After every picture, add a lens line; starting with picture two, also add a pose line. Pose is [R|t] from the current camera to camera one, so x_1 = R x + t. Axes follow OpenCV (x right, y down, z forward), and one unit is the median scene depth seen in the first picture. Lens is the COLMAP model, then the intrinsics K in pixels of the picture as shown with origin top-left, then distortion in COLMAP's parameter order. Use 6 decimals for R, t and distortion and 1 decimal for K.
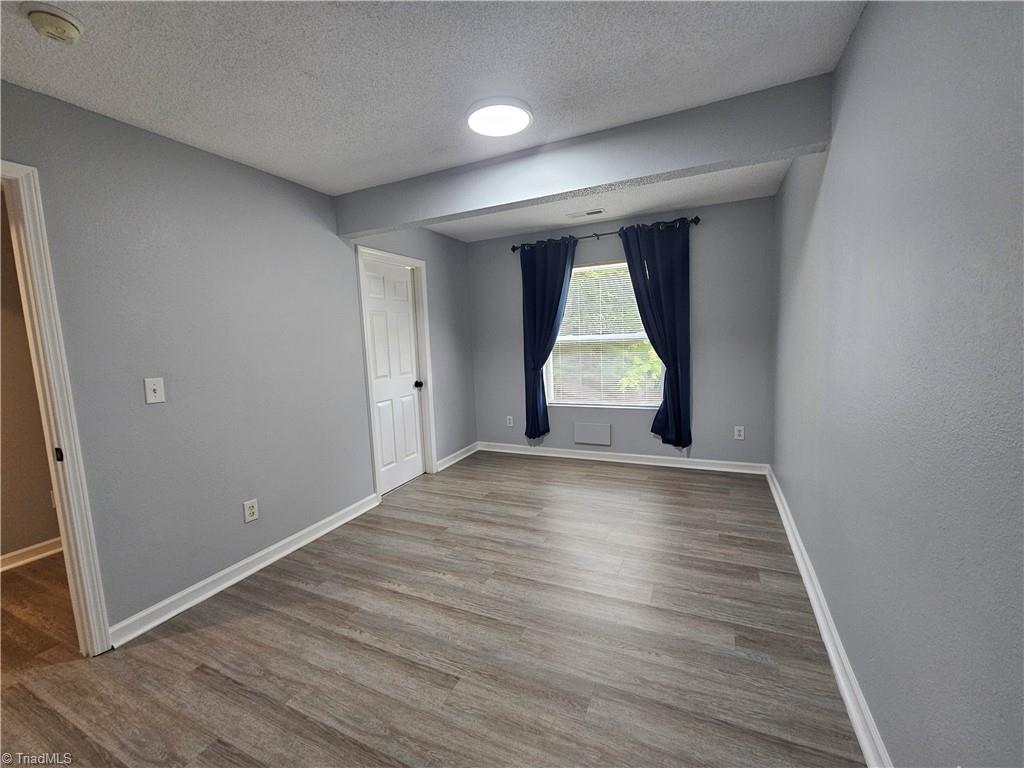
lens RADIAL K [[419.7, 0, 511.0], [0, 419.7, 384.0], [0, 0, 1]] dist [-0.000315, -0.000249]
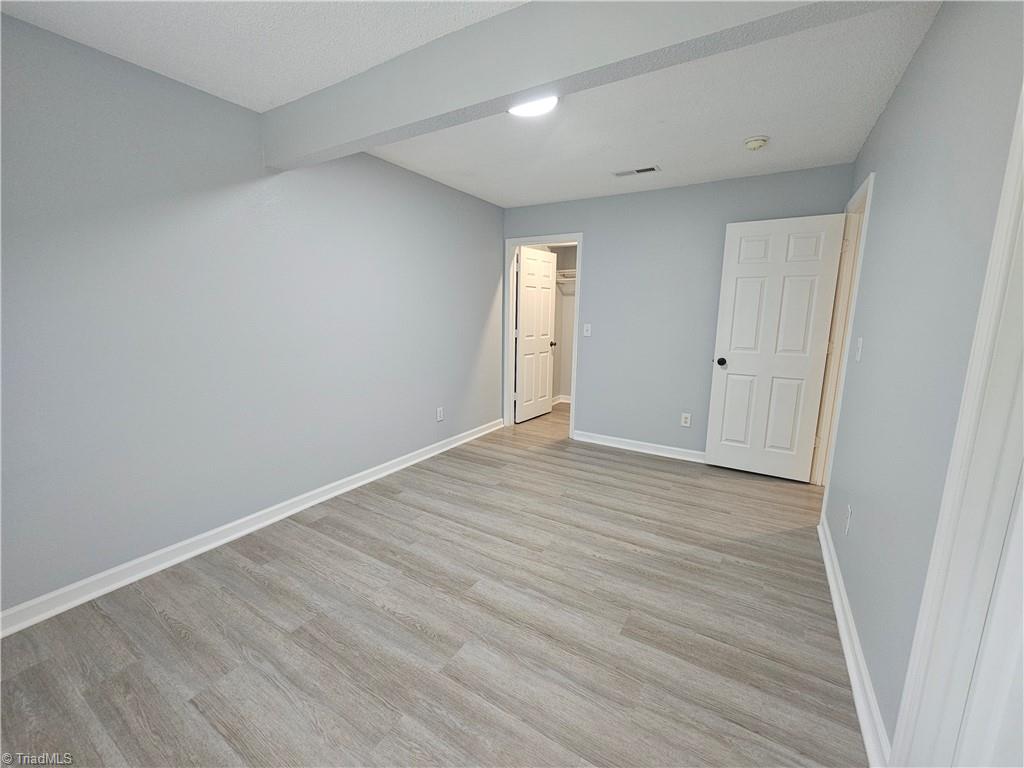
lens RADIAL K [[419.7, 0, 512.3], [0, 419.7, 382.7], [0, 0, 1]] dist [-0.000315, -0.000249]
pose [[-0.993395, 0.014746, 0.113792, -0.089951], [0.046268, 0.958988, 0.279644, -0.208214], [-0.105002, 0.283062, -0.953336, 1.861367]]
